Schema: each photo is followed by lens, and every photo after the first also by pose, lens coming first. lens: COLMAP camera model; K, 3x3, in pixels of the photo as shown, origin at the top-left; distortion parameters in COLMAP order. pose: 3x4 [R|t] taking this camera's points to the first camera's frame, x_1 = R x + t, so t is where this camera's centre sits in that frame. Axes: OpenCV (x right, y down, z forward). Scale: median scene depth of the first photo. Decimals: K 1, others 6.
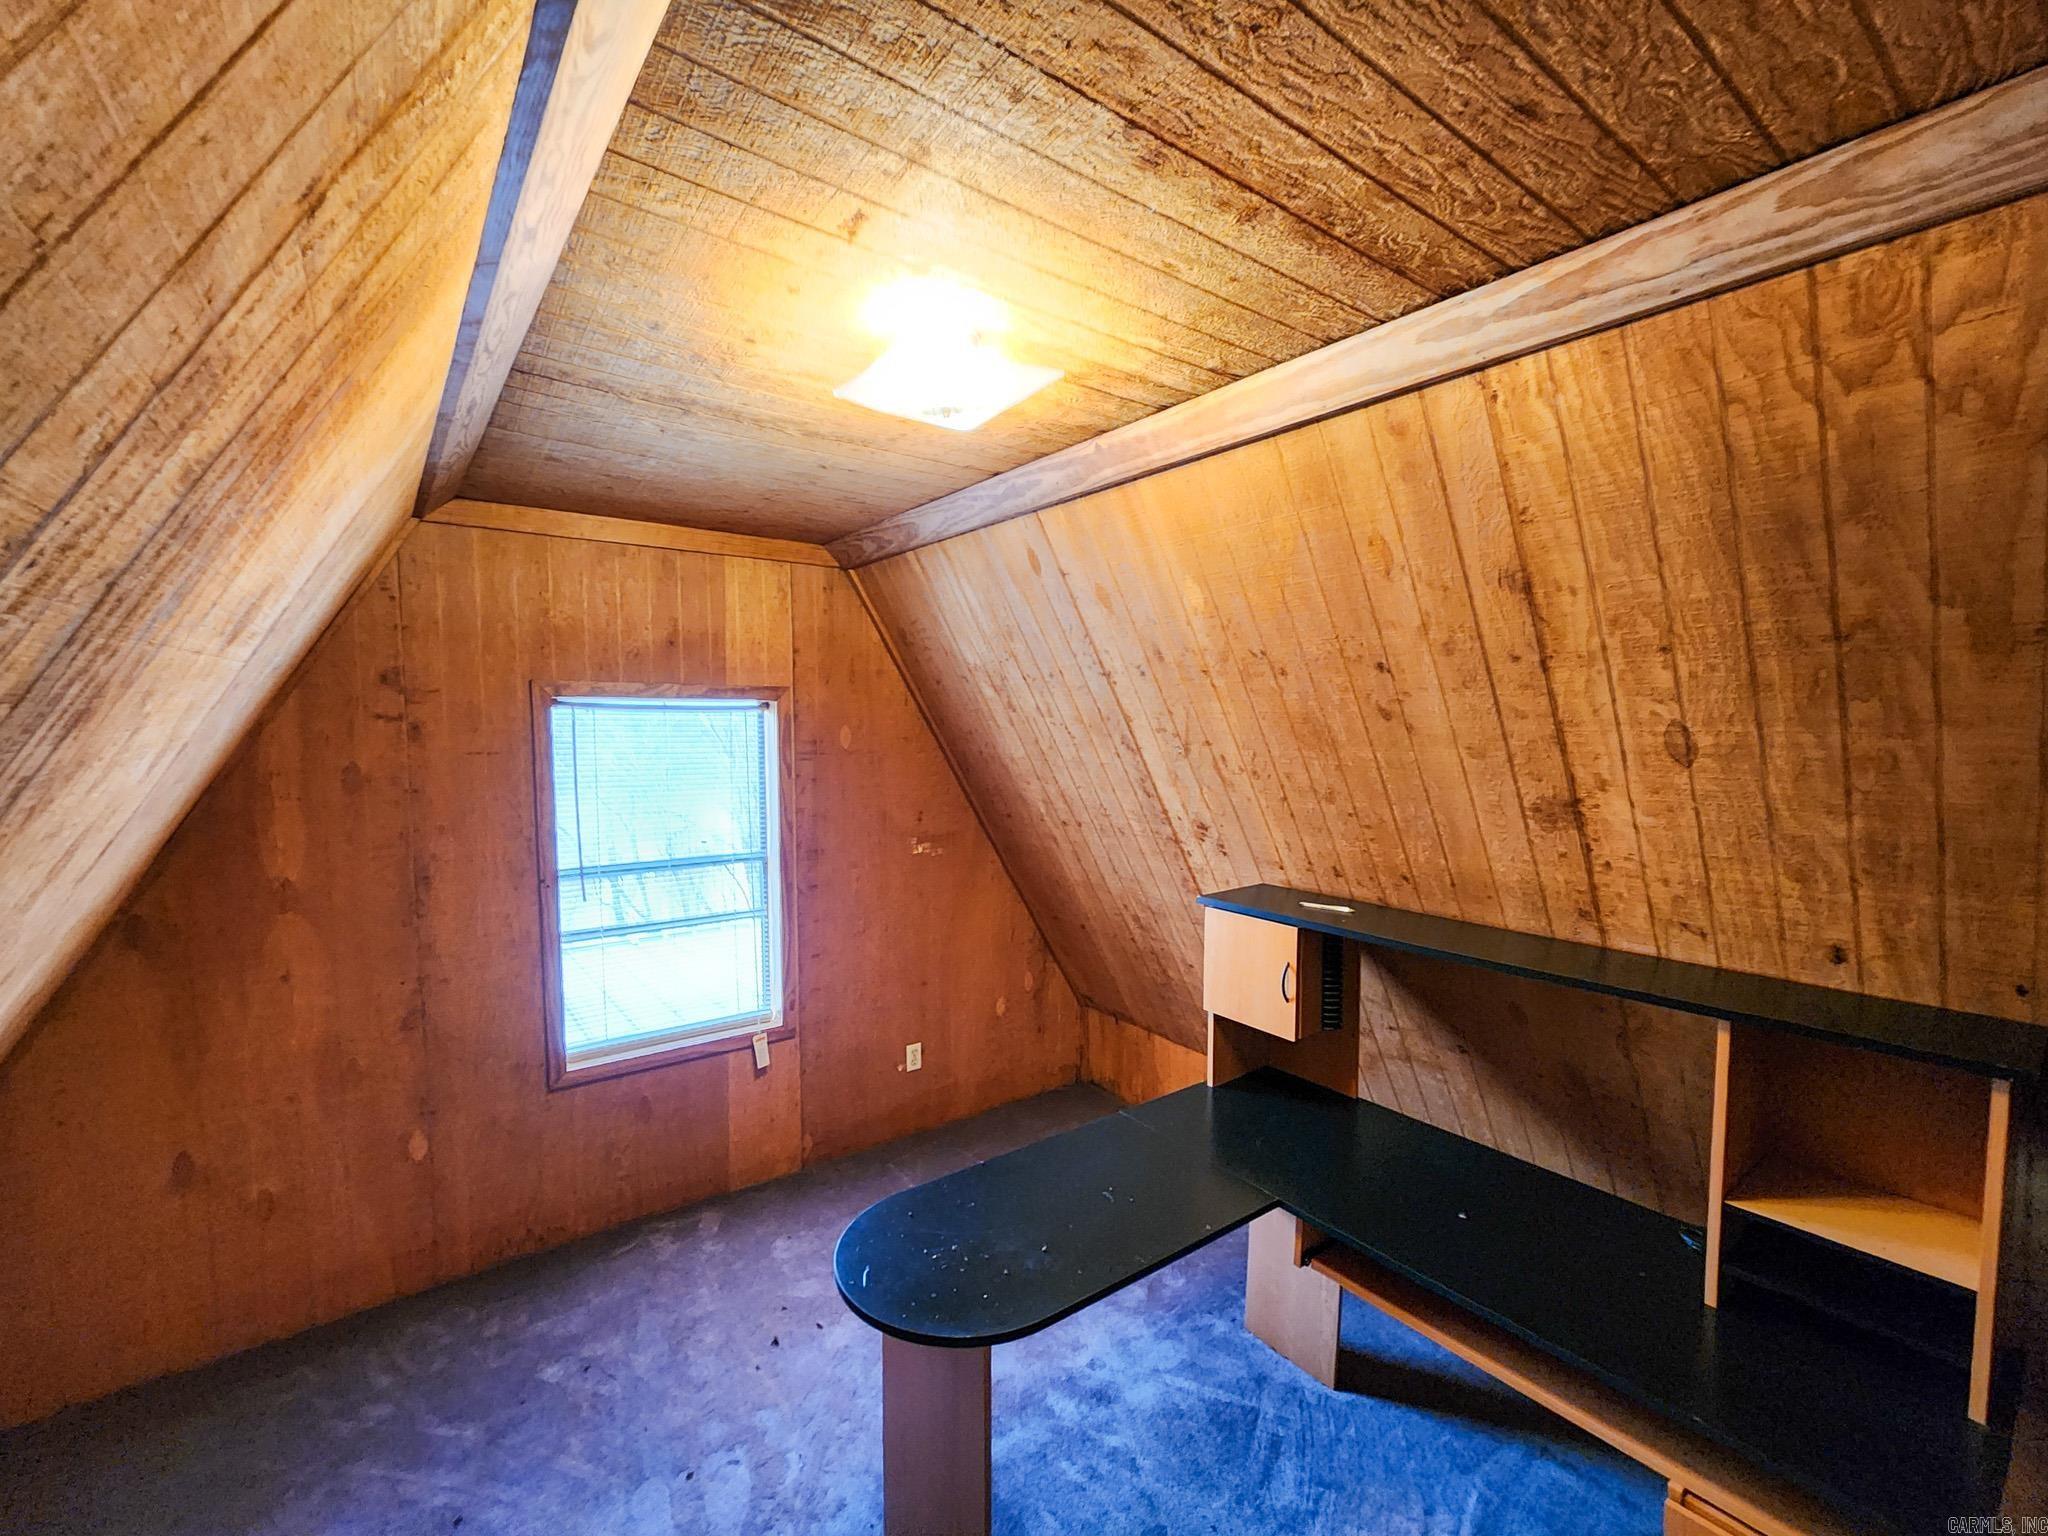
lens RADIAL K [[844.5, 0, 1023.7], [0, 844.5, 769.2], [0, 0, 1]] dist [-0.000543, -0.000507]
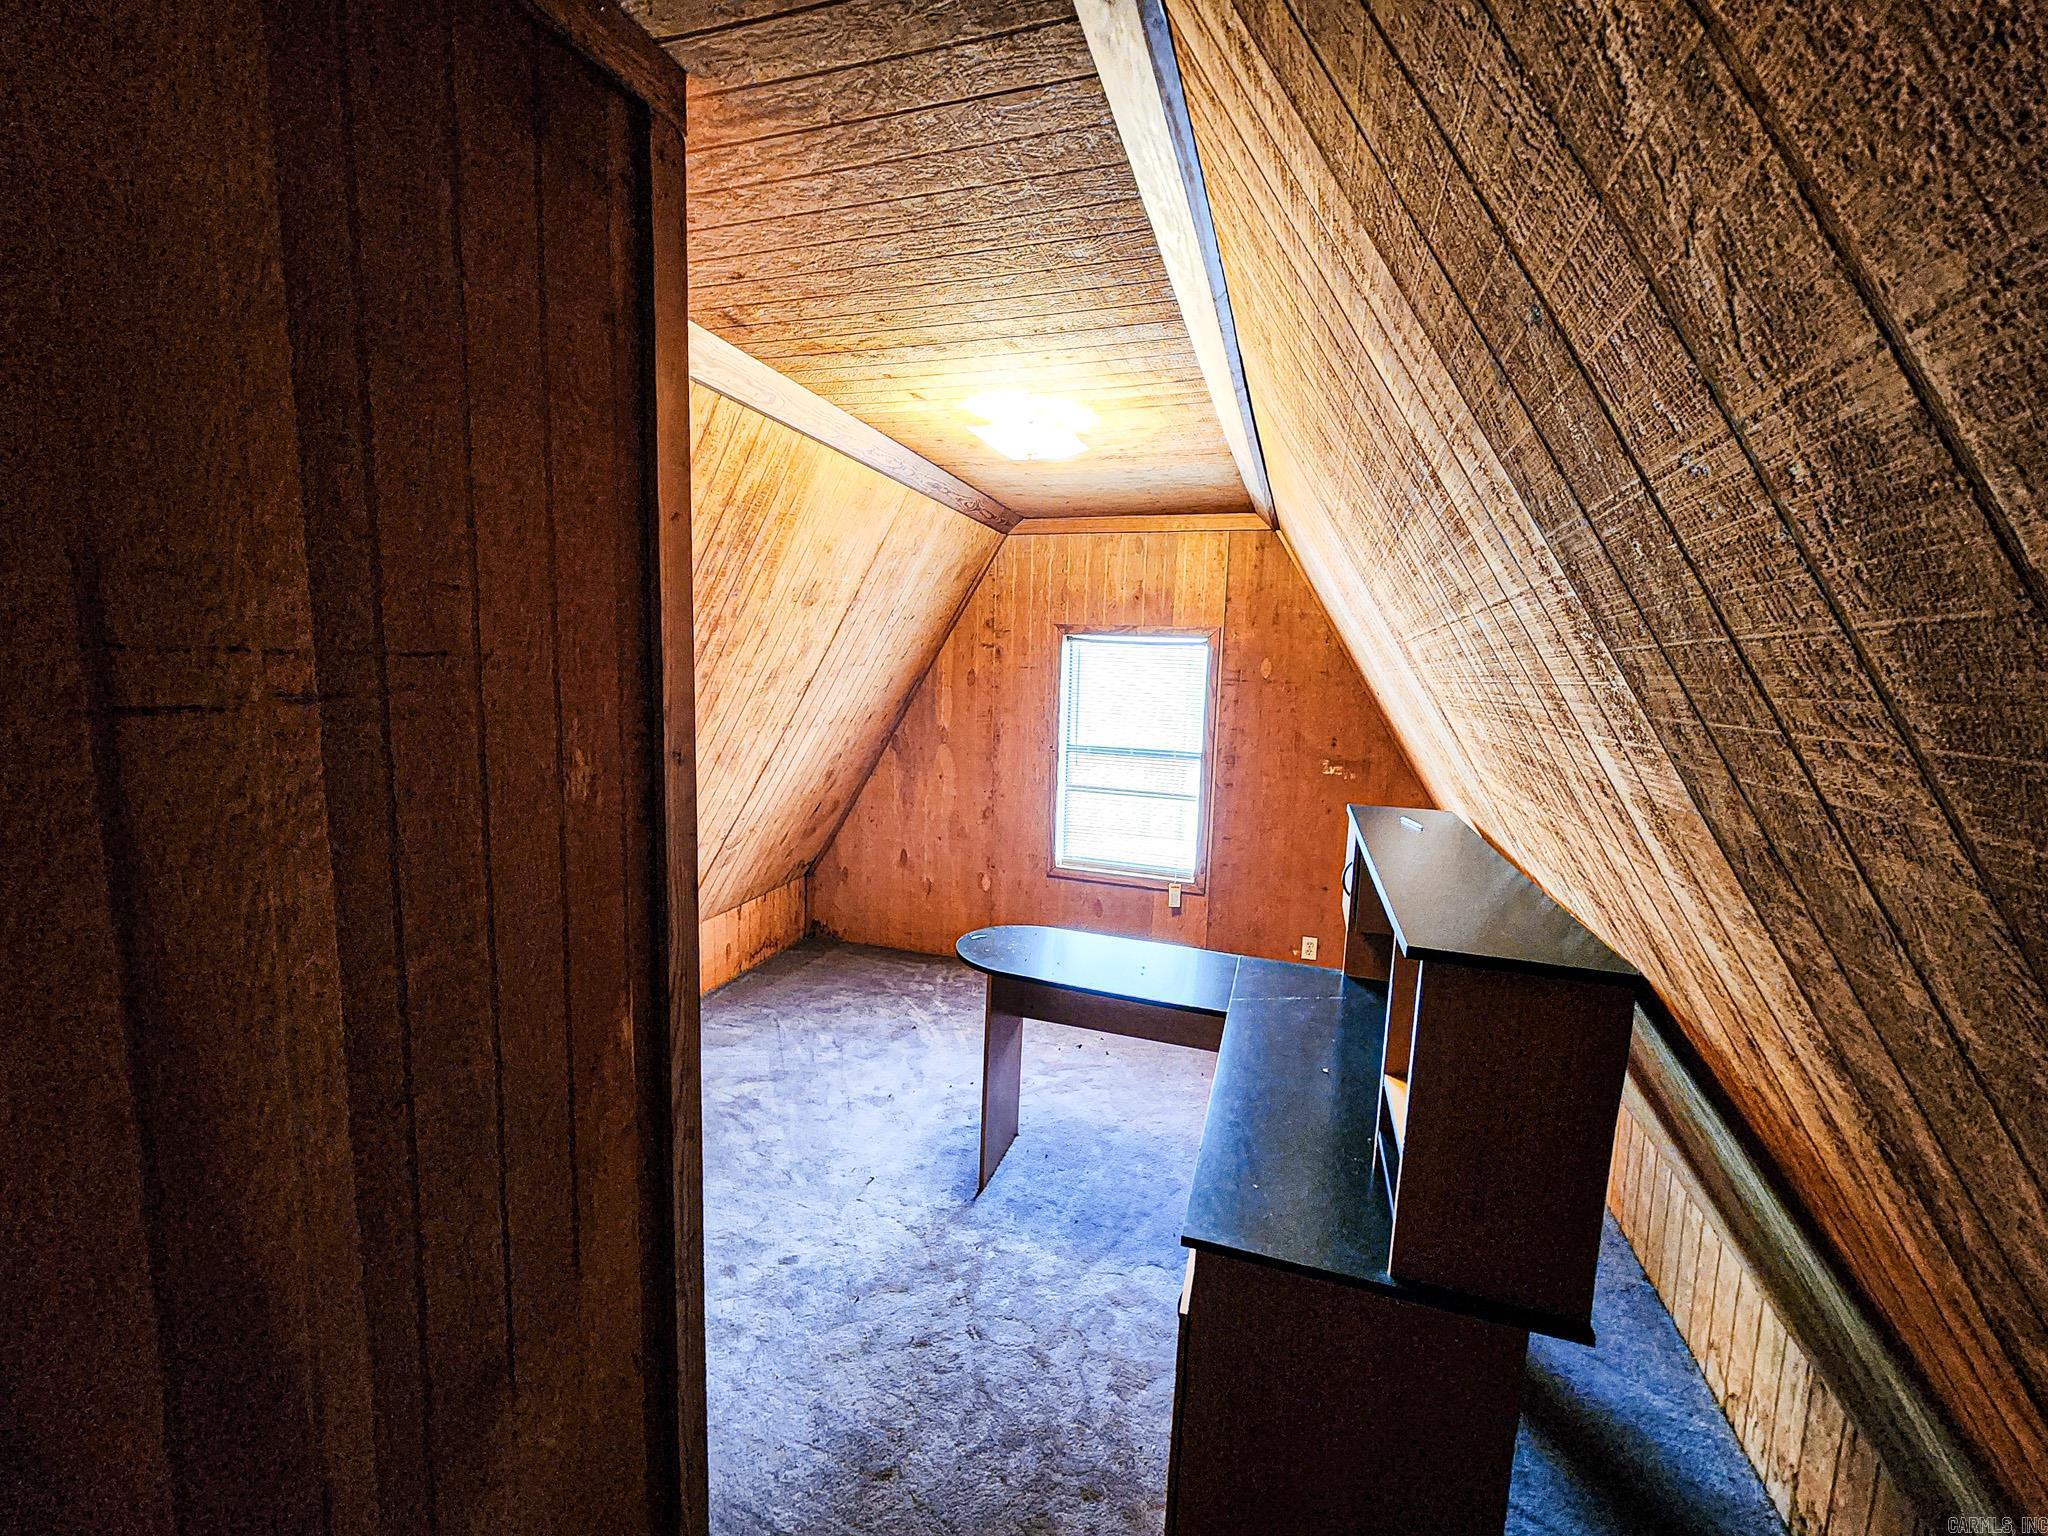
lens RADIAL K [[844.5, 0, 1013.5], [0, 844.5, 769.8], [0, 0, 1]] dist [-0.000543, -0.000507]
pose [[0.575771, 0.119987, -0.808759, 0.721750], [-0.082818, 0.992644, 0.088308, 0.036457], [0.813406, 0.016135, 0.581473, -0.015870]]
